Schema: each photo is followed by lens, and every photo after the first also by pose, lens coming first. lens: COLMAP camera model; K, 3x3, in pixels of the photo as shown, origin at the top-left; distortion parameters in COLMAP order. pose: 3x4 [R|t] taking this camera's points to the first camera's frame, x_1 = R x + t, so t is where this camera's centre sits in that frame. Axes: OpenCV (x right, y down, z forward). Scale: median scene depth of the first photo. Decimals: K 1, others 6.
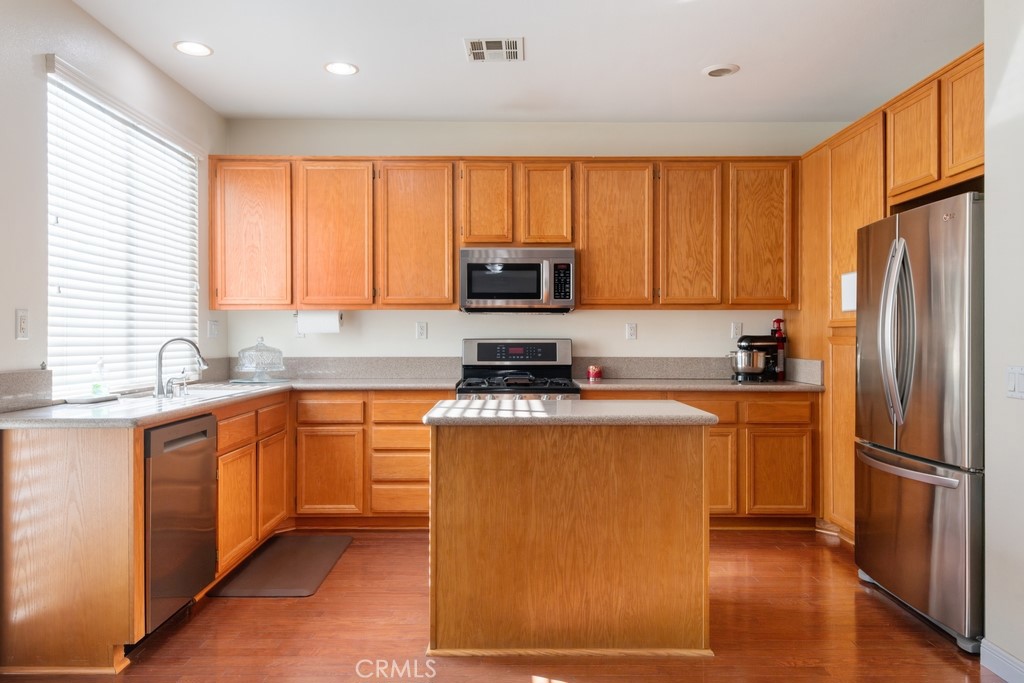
lens RADIAL K [[748.0, 0, 508.9], [0, 748.0, 340.1], [0, 0, 1]] dist [0.011797, 0.004199]
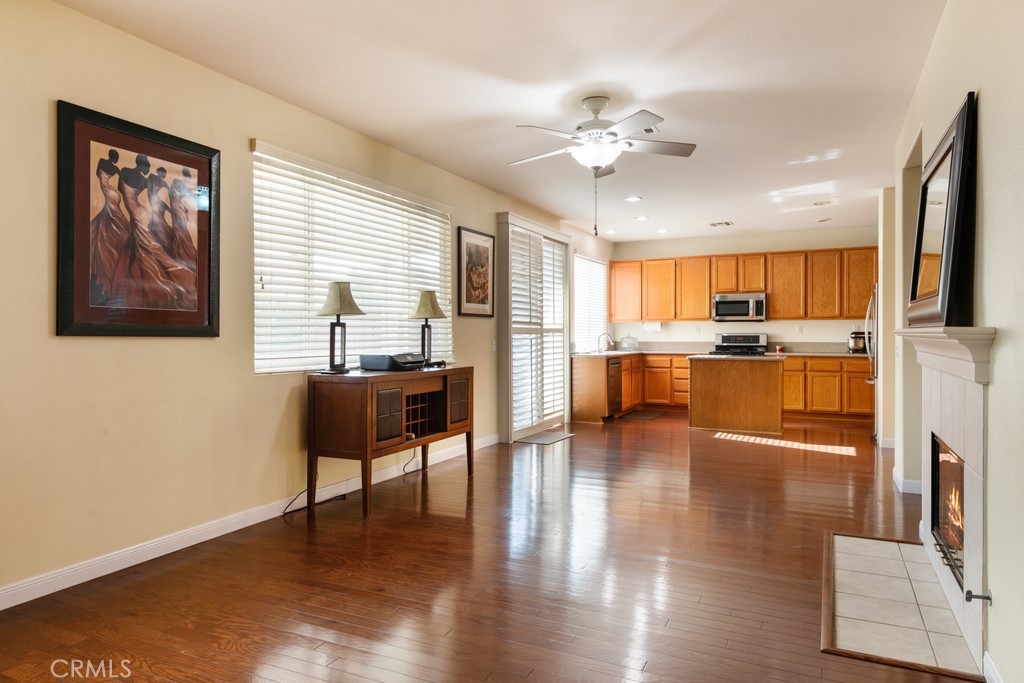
lens RADIAL K [[660.8, 0, 508.5], [0, 660.8, 340.1], [0, 0, 1]] dist [0.011556, 0.001033]
pose [[0.902709, 0.002402, -0.430245, 0.246212], [0.001008, 0.999970, 0.007698, 0.002234], [0.430251, -0.007383, 0.902679, -1.130246]]
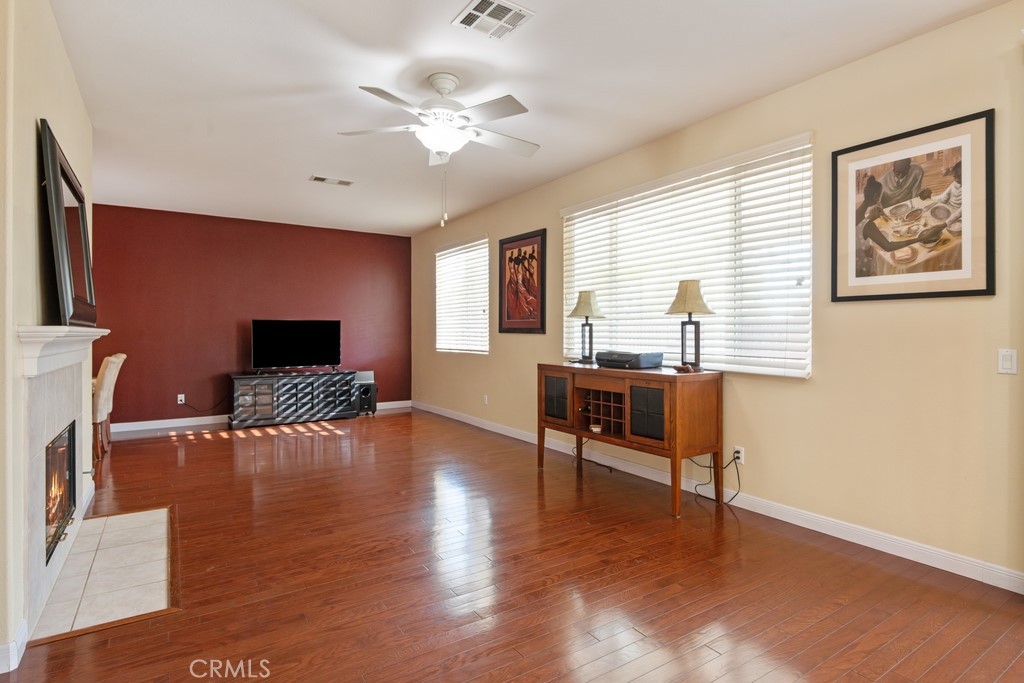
lens RADIAL K [[526.9, 0, 513.4], [0, 526.9, 332.3], [0, 0, 1]] dist [0.002904, -0.001559]
pose [[-0.834189, -0.000839, -0.551478, 0.277336], [-0.001087, 0.999999, 0.000124, -0.001614], [0.551477, 0.000703, -0.834190, 2.406819]]
